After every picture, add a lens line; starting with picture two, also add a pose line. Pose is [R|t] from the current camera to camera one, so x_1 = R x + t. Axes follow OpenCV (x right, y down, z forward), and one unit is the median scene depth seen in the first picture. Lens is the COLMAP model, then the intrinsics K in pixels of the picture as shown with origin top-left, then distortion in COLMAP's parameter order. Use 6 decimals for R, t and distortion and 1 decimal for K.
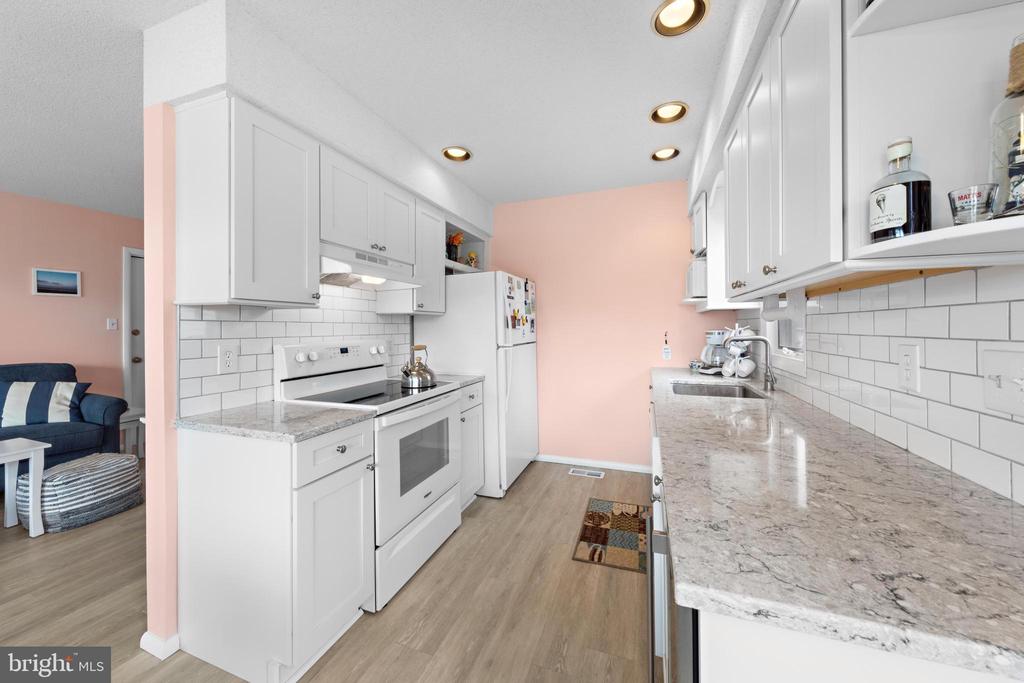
lens RADIAL K [[374.6, 0, 519.2], [0, 374.6, 320.9], [0, 0, 1]] dist [0.004293, 0.001116]
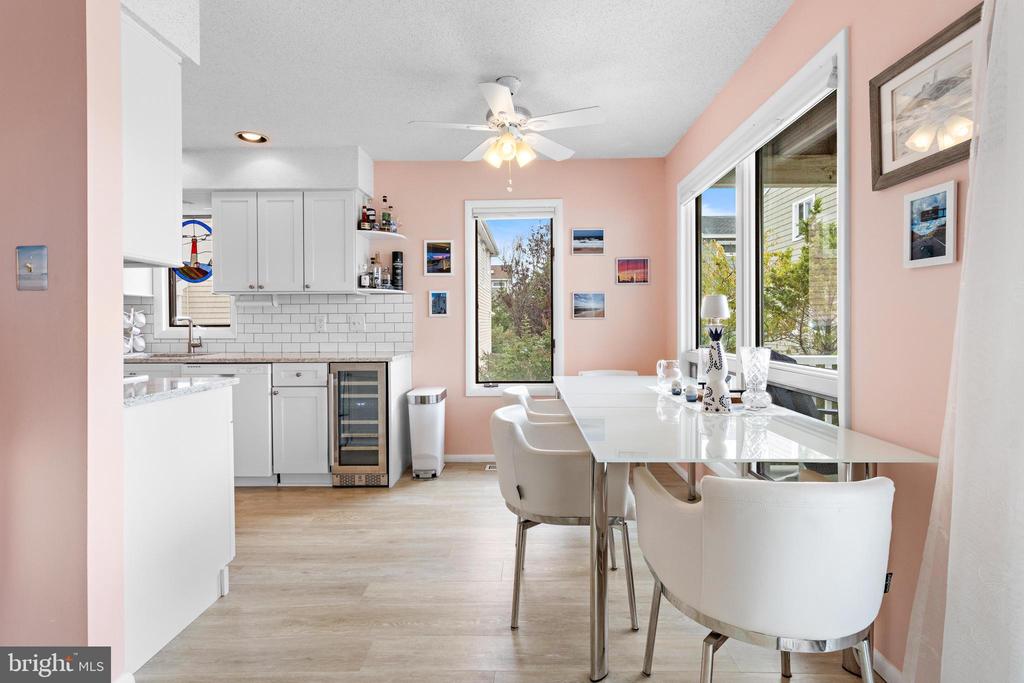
lens RADIAL K [[487.2, 0, 513.5], [0, 487.2, 329.0], [0, 0, 1]] dist [0.004138, -0.001158]
pose [[-0.309829, -0.001666, 0.950791, -1.337209], [-0.005863, 0.999983, -0.000158, 0.068614], [-0.950774, -0.005623, -0.309833, 0.327735]]
